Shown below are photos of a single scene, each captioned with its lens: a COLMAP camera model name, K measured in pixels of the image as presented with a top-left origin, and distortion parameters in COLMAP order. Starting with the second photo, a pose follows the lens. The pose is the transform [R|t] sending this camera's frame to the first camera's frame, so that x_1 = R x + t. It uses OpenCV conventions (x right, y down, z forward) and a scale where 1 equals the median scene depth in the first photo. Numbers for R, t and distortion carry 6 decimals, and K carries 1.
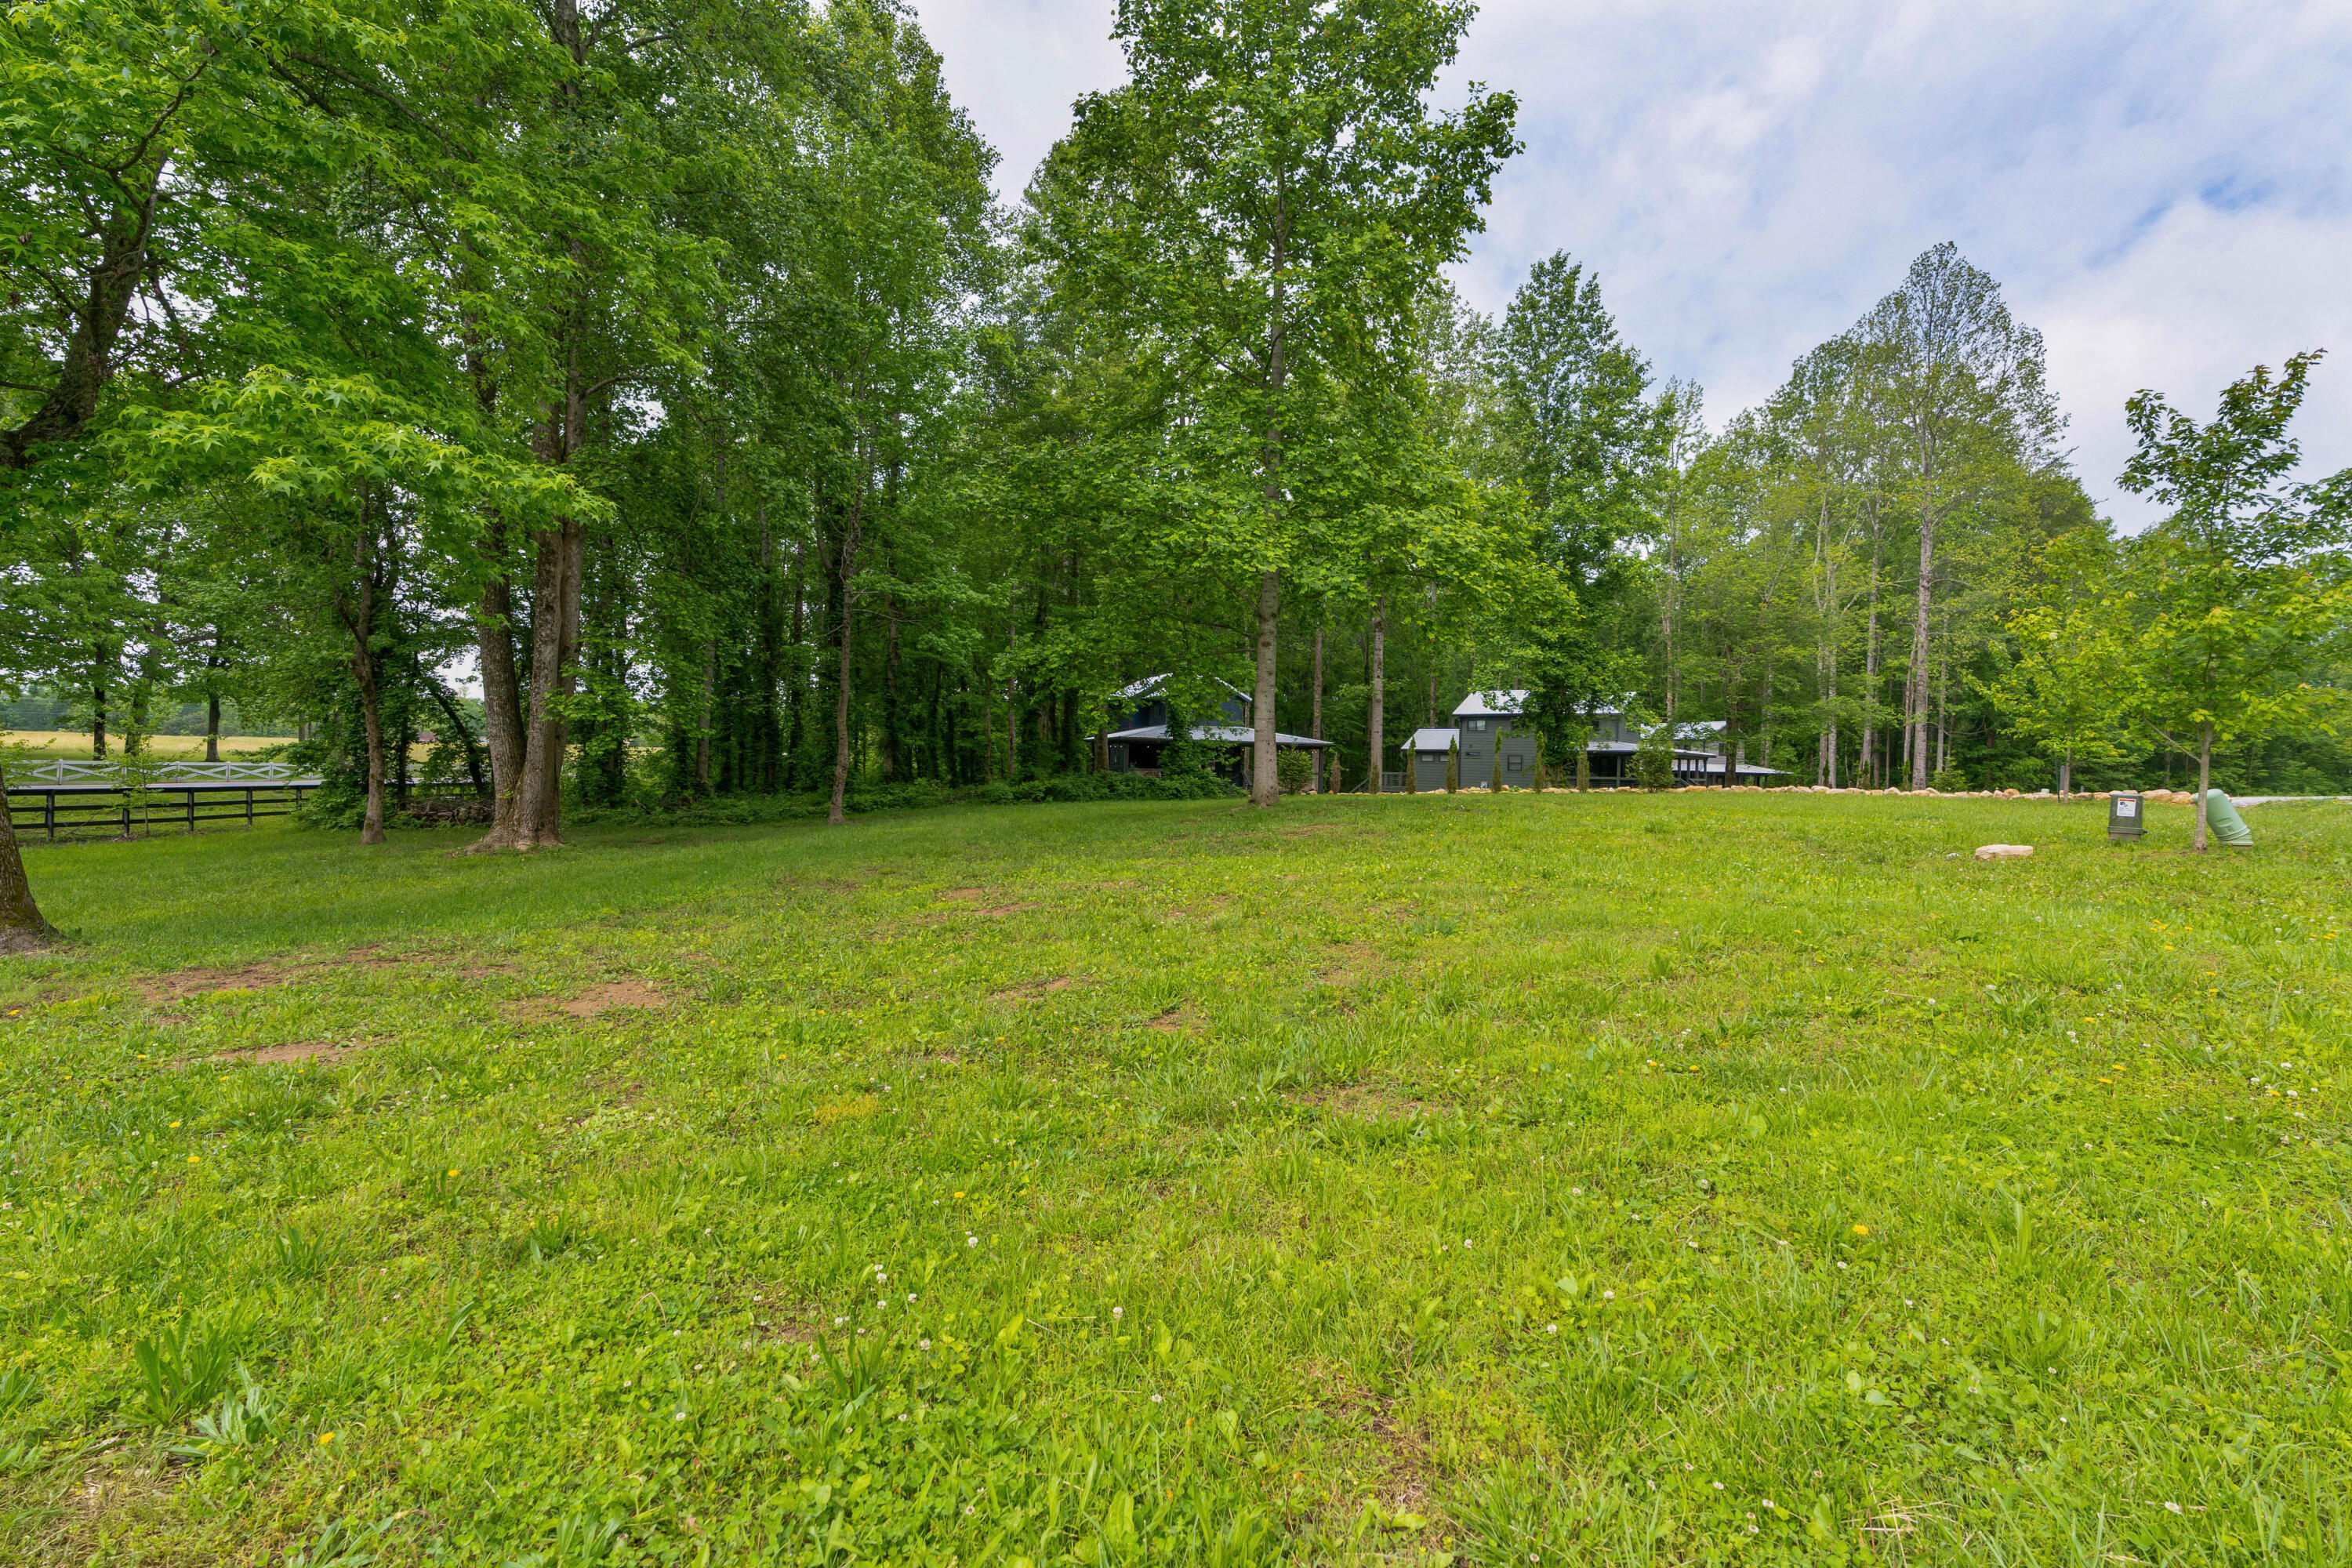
lens RADIAL K [[1092.3, 0, 1122.1], [0, 1092.3, 790.6], [0, 0, 1]] dist [0.000816, 0.000114]
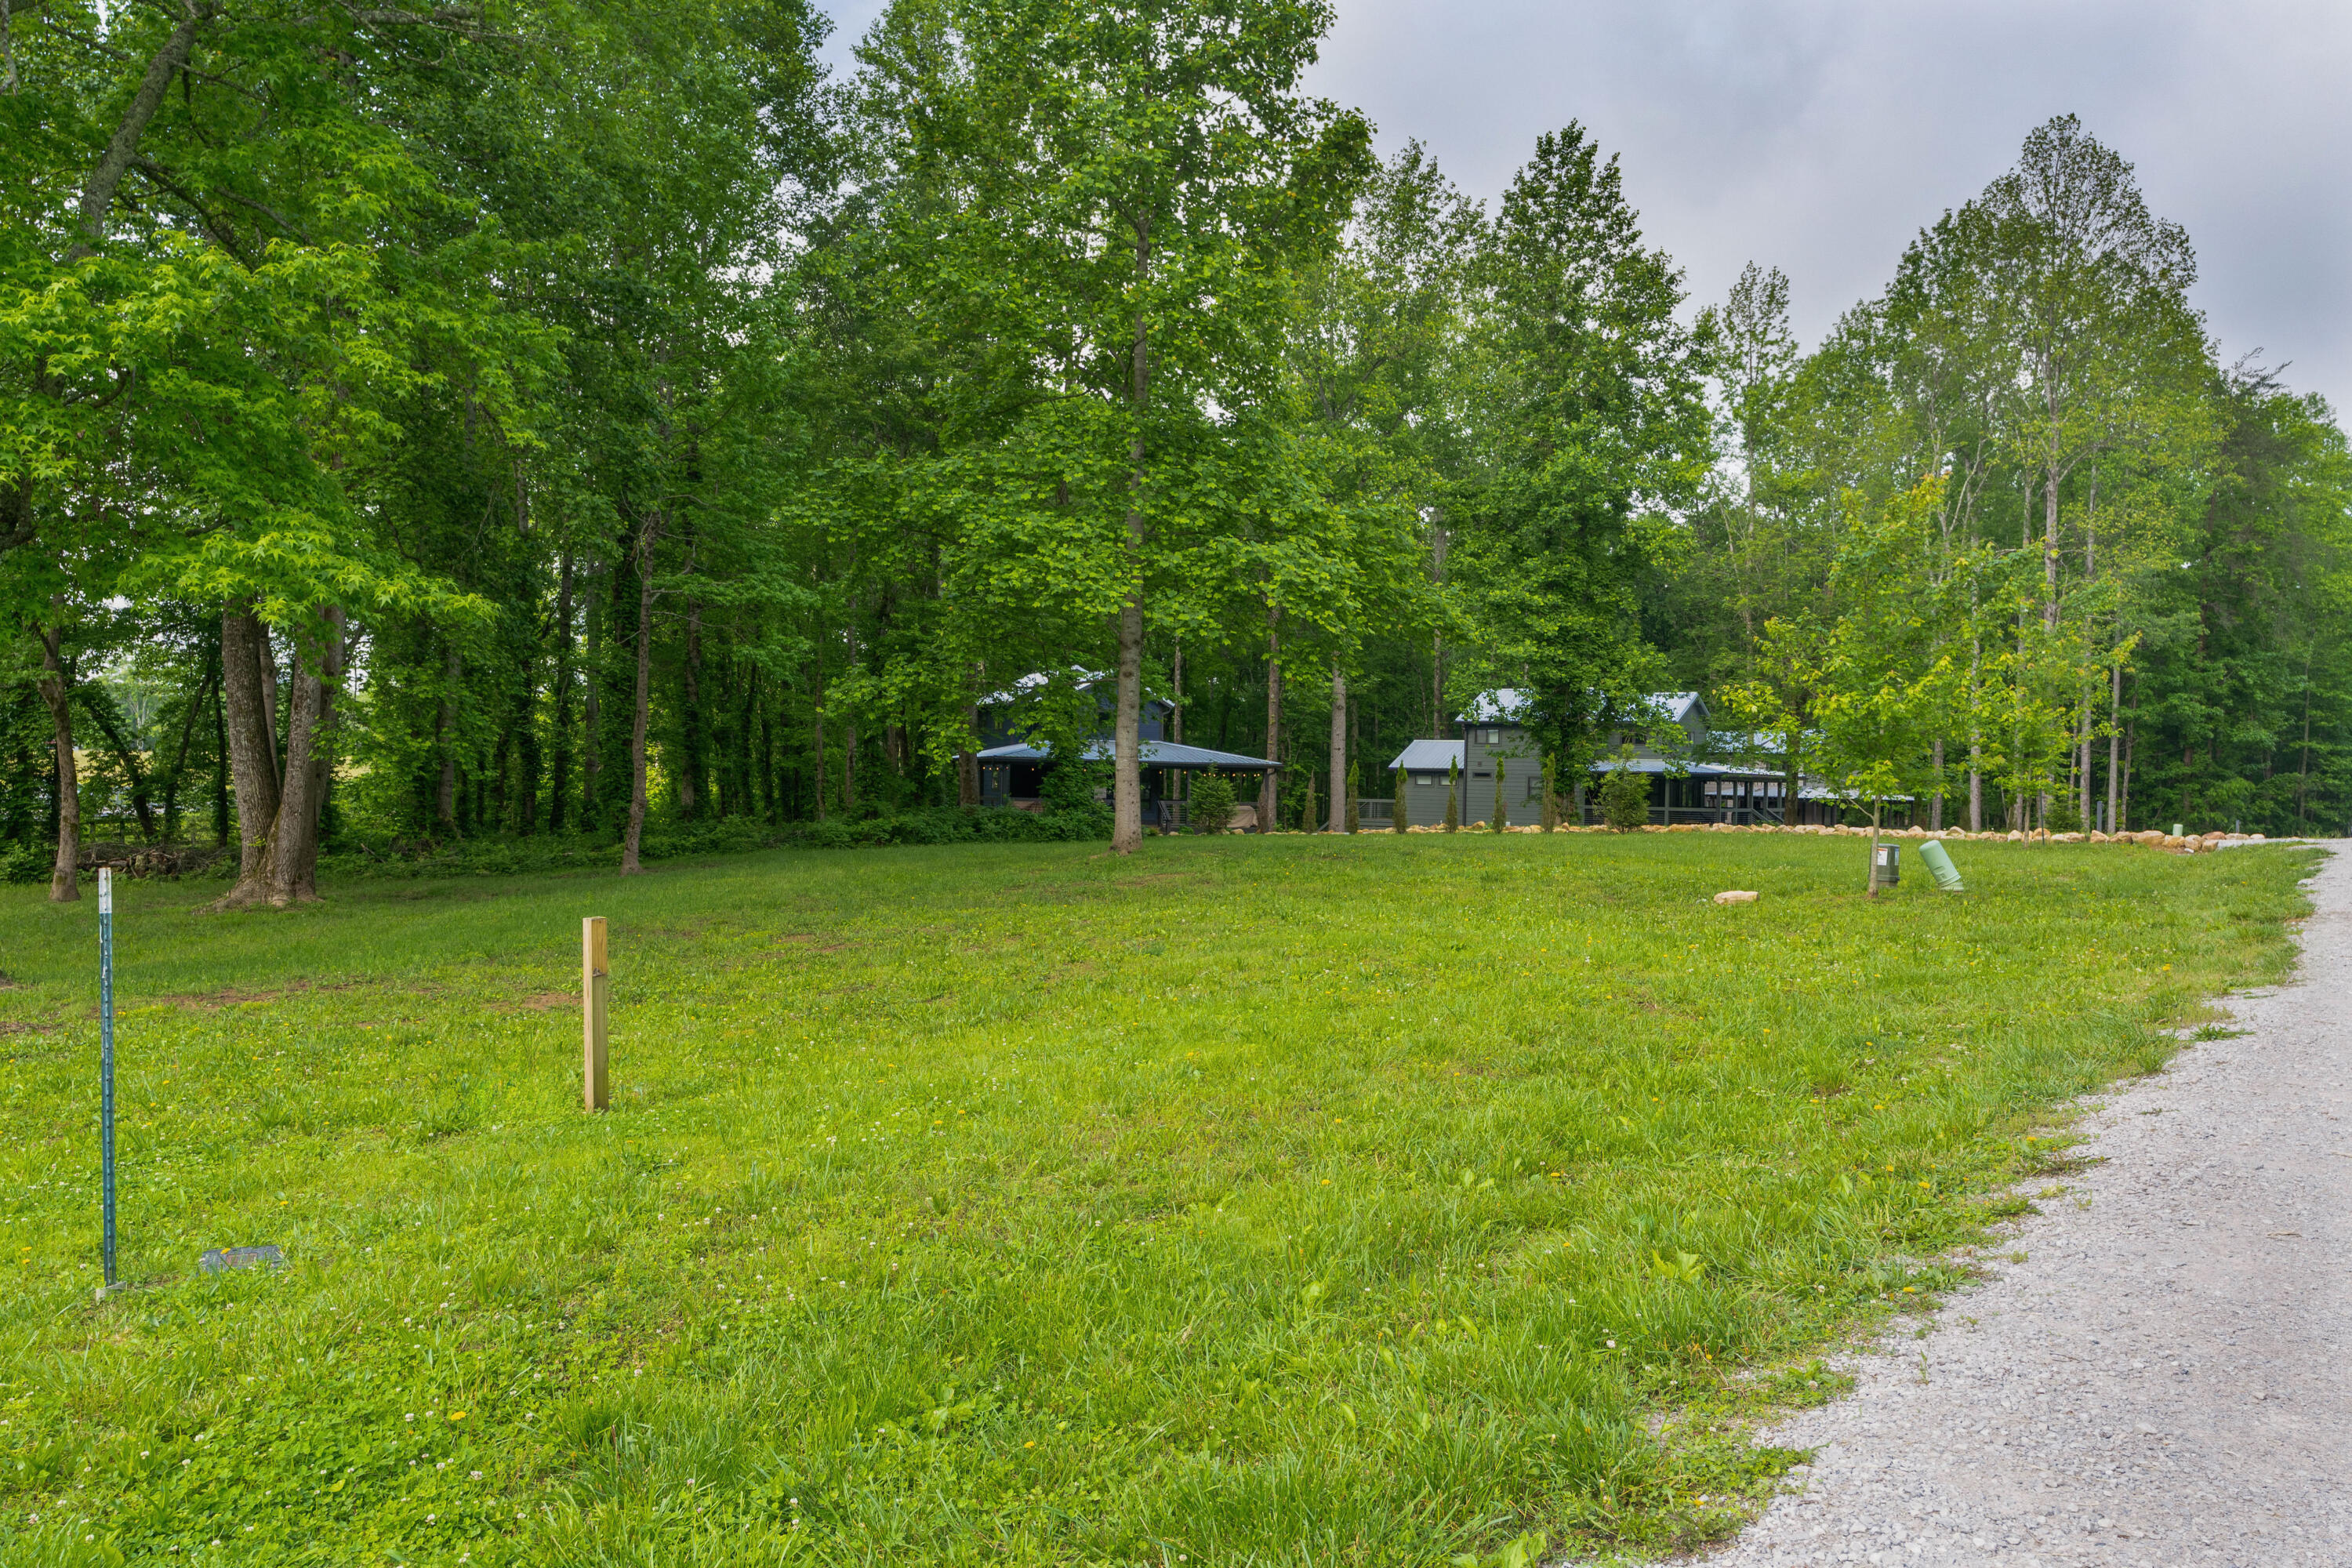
lens RADIAL K [[1730.5, 0, 1134.9], [0, 1730.5, 801.7], [0, 0, 1]] dist [-0.008802, 0.089875]
pose [[0.998249, -0.000790, 0.059154, 0.031303], [0.001324, 0.999959, -0.008981, -0.009343], [-0.059145, 0.009043, 0.998208, -0.256615]]
